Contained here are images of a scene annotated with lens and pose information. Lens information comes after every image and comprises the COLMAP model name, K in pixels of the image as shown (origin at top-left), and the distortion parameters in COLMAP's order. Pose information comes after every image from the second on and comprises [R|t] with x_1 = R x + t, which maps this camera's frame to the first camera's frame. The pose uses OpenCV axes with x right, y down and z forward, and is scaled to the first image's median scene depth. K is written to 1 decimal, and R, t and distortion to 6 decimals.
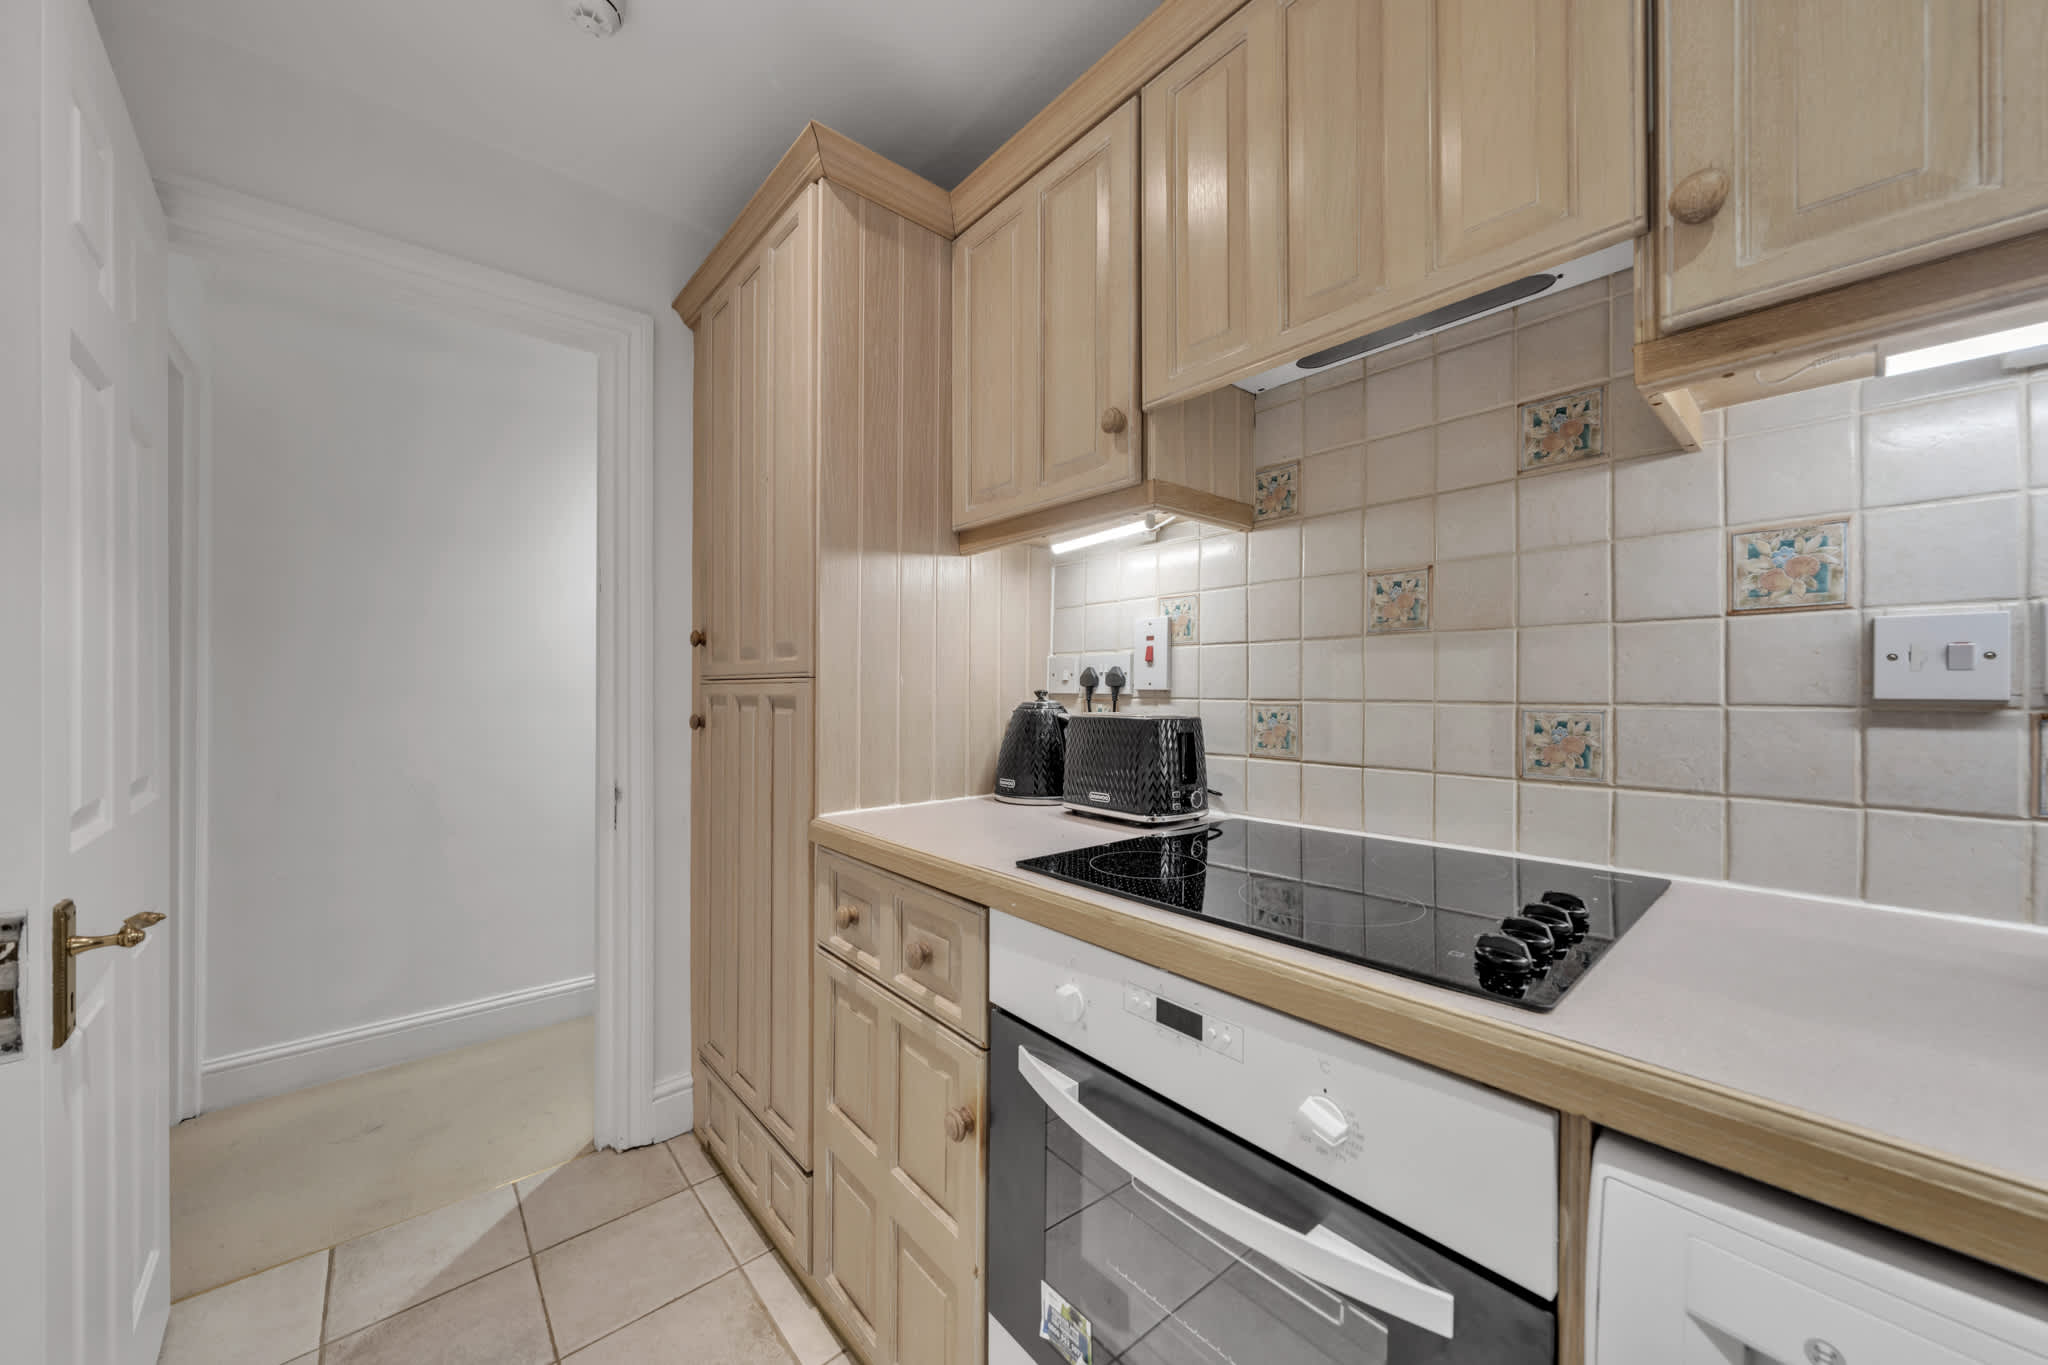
lens RADIAL K [[722.1, 0, 1024.0], [0, 722.1, 682.5], [0, 0, 1]] dist [-0.000349, -0.000015]
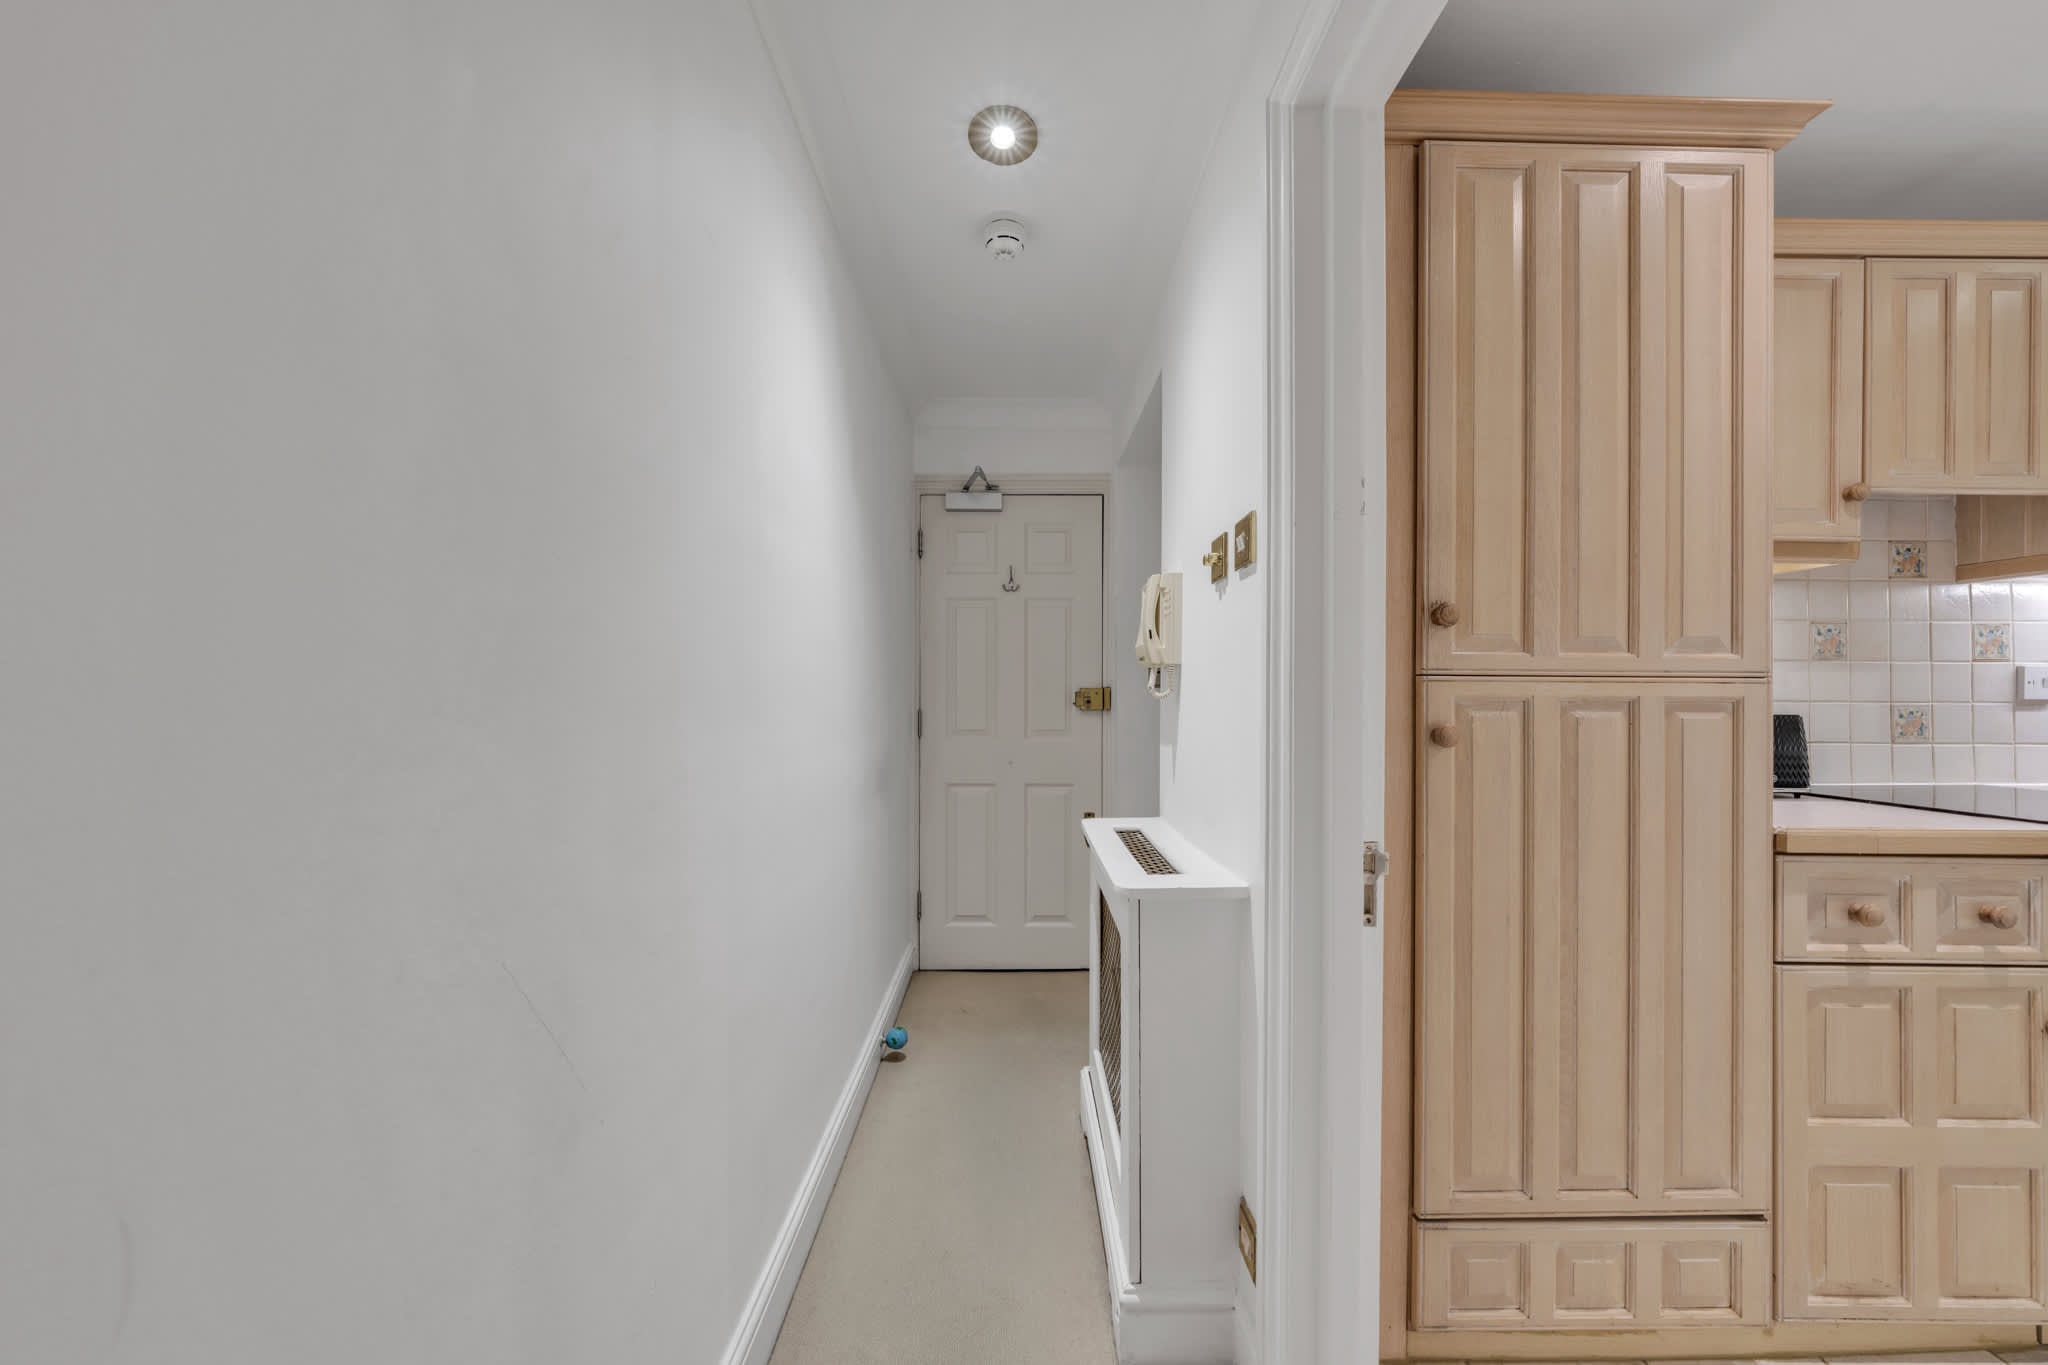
lens RADIAL K [[722.1, 0, 1024.0], [0, 722.1, 682.5], [0, 0, 1]] dist [-0.000349, -0.000015]
pose [[0.647263, 0.016057, 0.762097, -1.726122], [-0.012254, 0.999868, -0.010659, 0.020166], [-0.762168, -0.002440, 0.647375, 1.197094]]
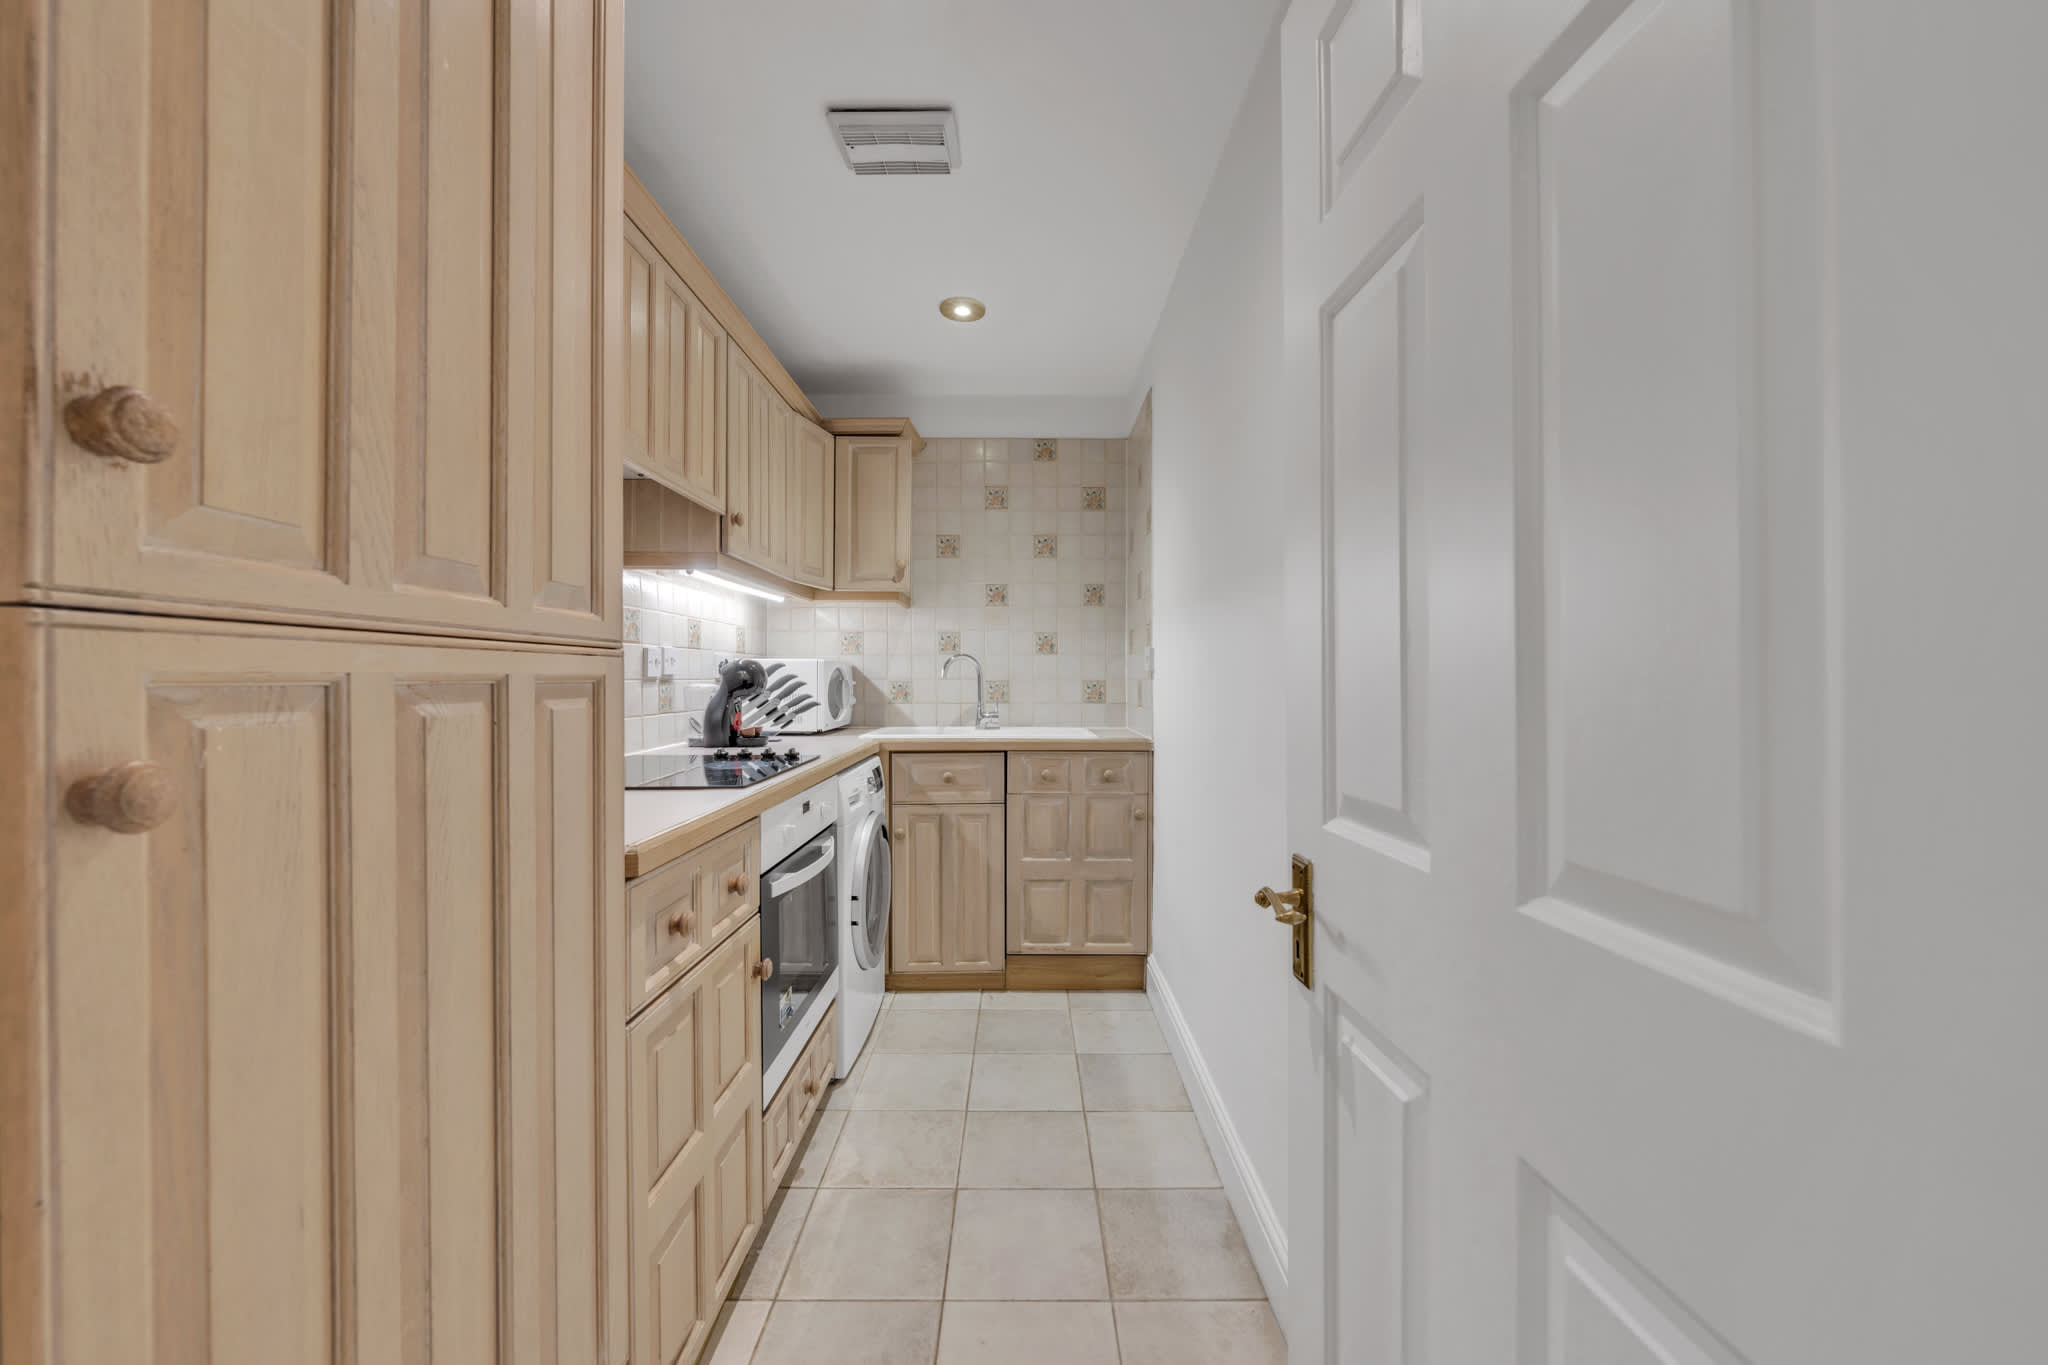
lens RADIAL K [[778.8, 0, 1024.0], [0, 778.8, 682.5], [0, 0, 1]] dist [-0.001654, -0.000243]
pose [[-0.753764, -0.003139, 0.657138, -1.147940], [-0.003919, 0.999992, 0.000282, 0.022836], [-0.657134, -0.002363, -0.753770, 1.389243]]
